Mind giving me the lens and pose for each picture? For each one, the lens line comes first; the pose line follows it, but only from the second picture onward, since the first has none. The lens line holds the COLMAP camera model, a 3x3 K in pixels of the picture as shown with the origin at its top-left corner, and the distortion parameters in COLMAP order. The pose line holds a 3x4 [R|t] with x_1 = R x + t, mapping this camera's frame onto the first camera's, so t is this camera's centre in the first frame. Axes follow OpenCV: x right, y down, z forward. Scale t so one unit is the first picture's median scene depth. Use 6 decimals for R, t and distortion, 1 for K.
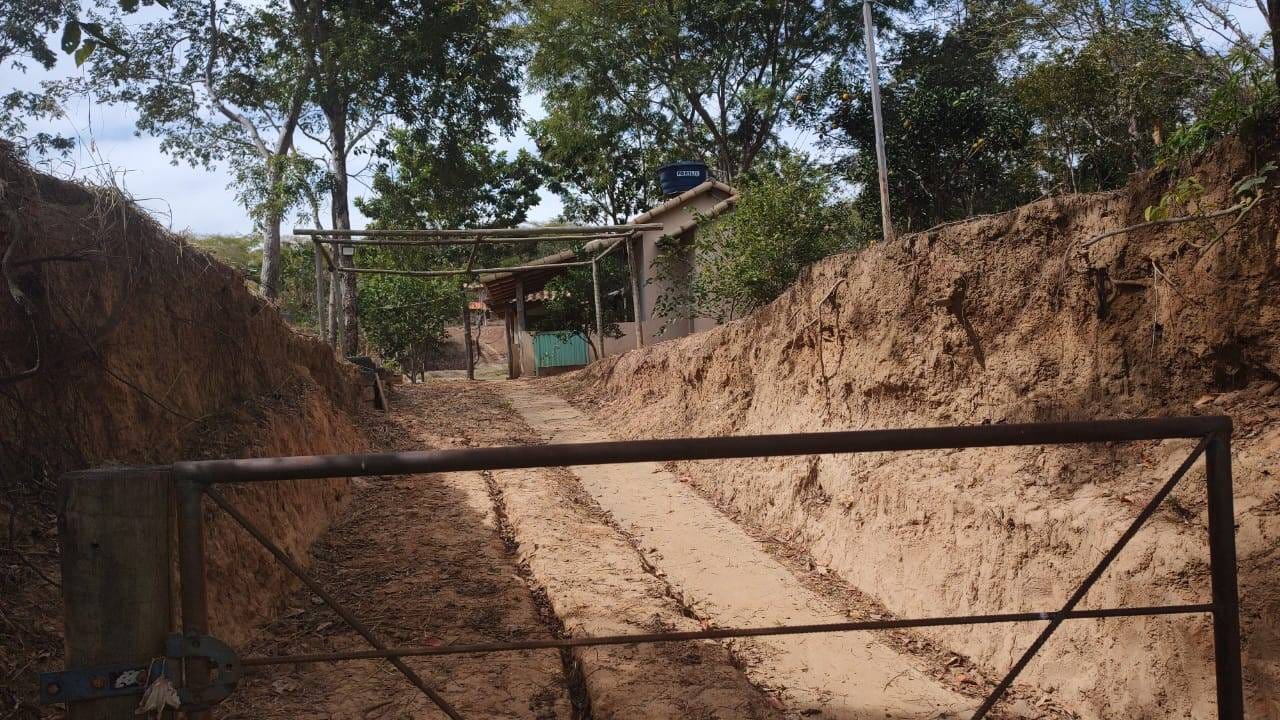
lens RADIAL K [[879.1, 0, 640.0], [0, 879.1, 360.0], [0, 0, 1]] dist [0.001387, -0.002408]
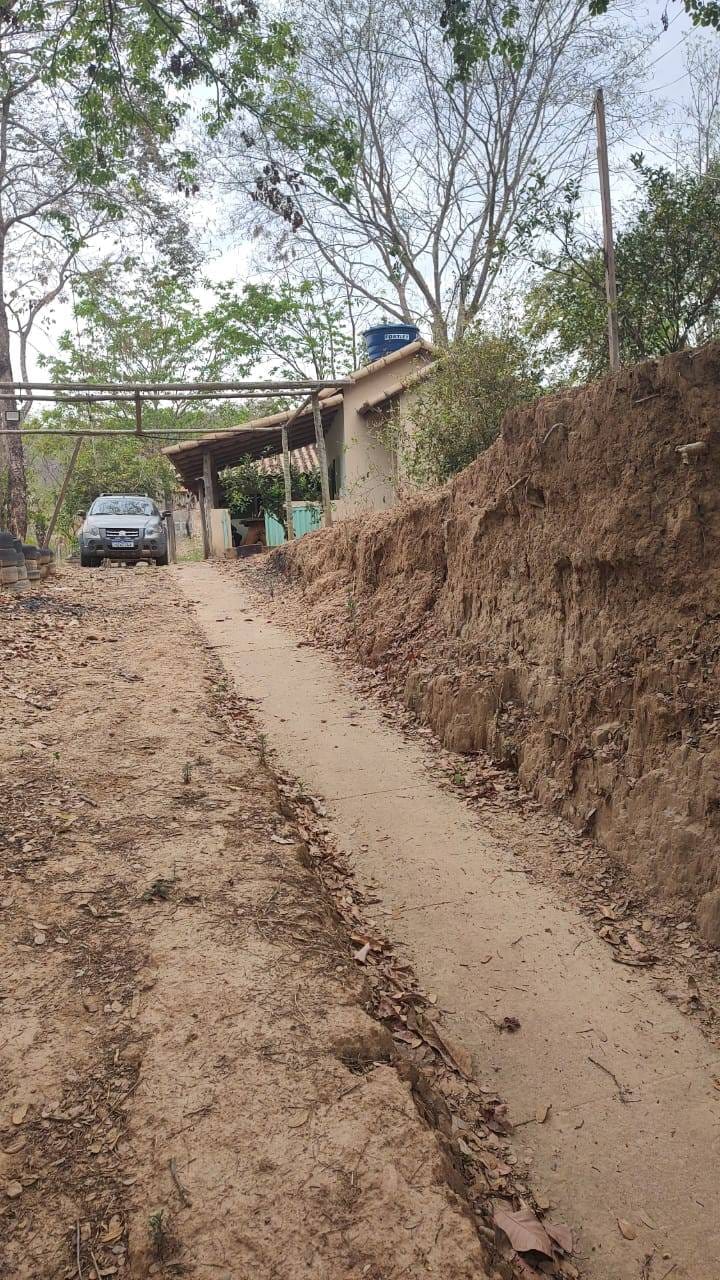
lens RADIAL K [[879.1, 0, 360.0], [0, 879.1, 640.0], [0, 0, 1]] dist [0.001387, -0.002408]
pose [[0.999982, 0.005975, 0.001013, 0.010887], [-0.006049, 0.994247, 0.106942, 0.002182], [-0.000368, -0.106946, 0.994265, 0.040614]]
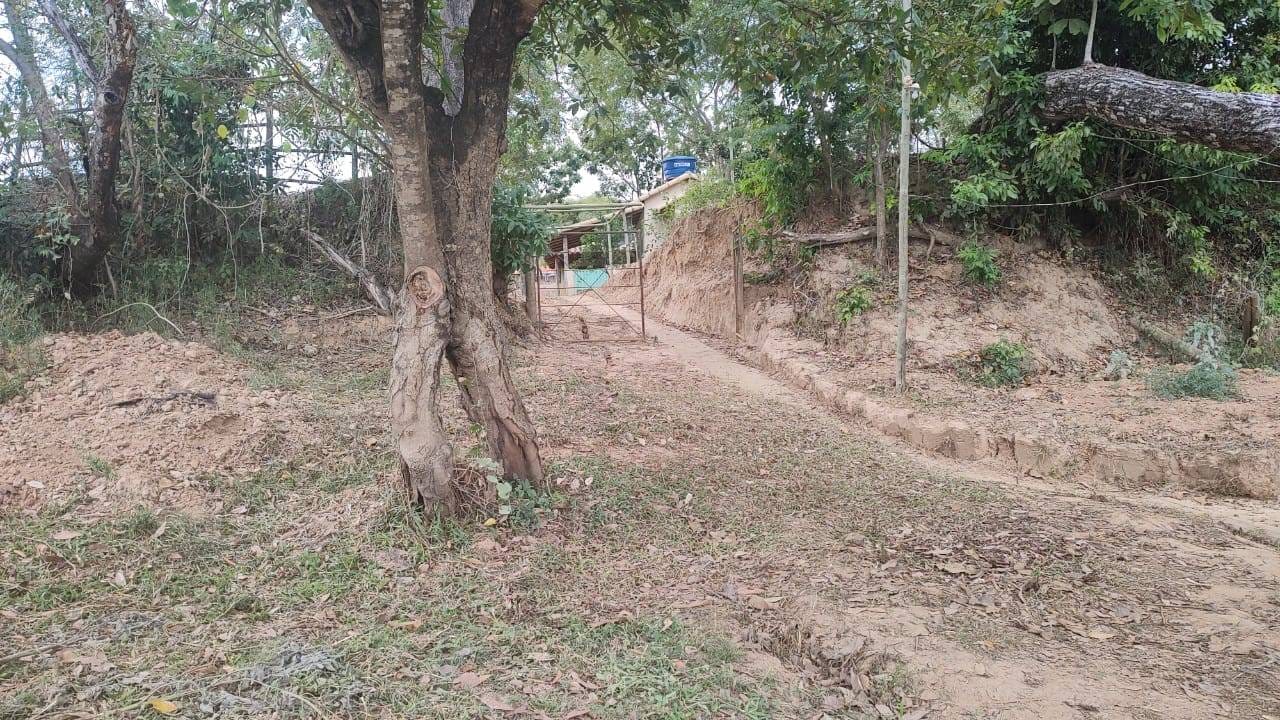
lens RADIAL K [[879.1, 0, 640.0], [0, 879.1, 360.0], [0, 0, 1]] dist [0.001387, -0.002408]
pose [[0.998708, 0.004973, -0.050573, 0.040196], [-0.003246, 0.999411, 0.034159, 0.039018], [0.050713, -0.033951, 0.998136, -0.299559]]
